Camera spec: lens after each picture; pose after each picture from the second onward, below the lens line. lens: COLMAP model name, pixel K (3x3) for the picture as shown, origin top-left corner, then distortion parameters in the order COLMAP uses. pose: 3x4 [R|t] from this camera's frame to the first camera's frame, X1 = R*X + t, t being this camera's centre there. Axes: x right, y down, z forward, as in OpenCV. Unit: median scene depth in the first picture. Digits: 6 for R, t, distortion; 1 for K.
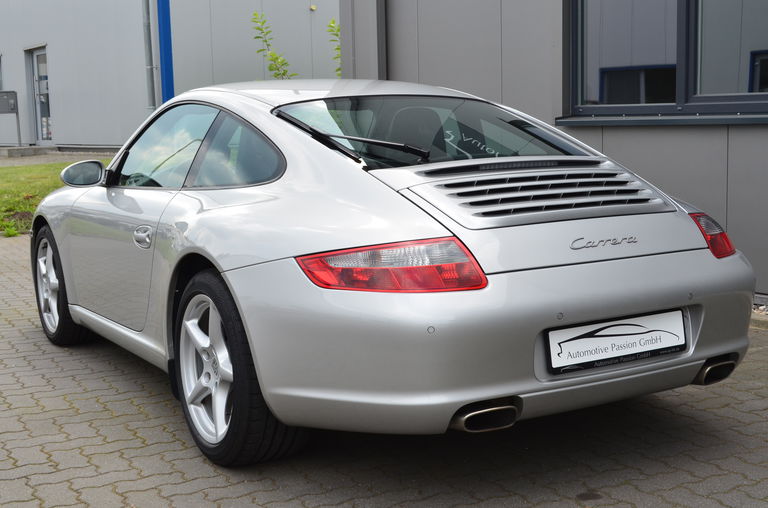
lens RADIAL K [[1121.6, 0, 381.5], [0, 1121.6, 253.5], [0, 0, 1]] dist [0.006701, 0.000000]
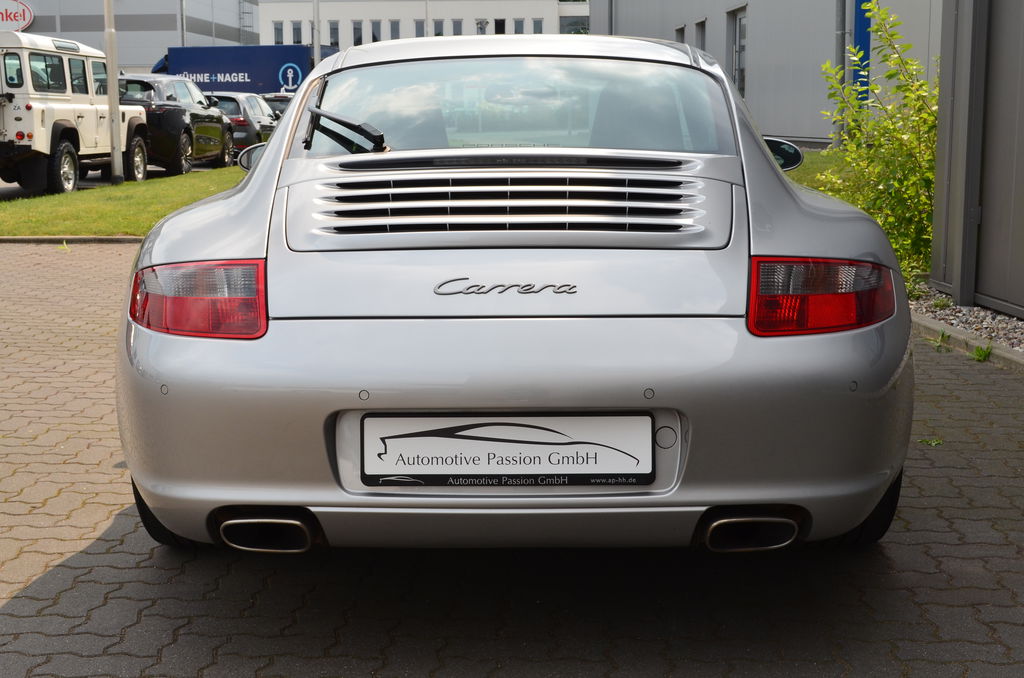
lens RADIAL K [[1456.2, 0, 512.6], [0, 1456.2, 339.3], [0, 0, 1]] dist [-0.012584, 0.000000]
pose [[0.834124, 0.100543, -0.542336, 0.616949], [-0.079463, 0.994894, 0.062227, -0.031160], [0.545823, -0.008810, 0.837854, 0.321699]]
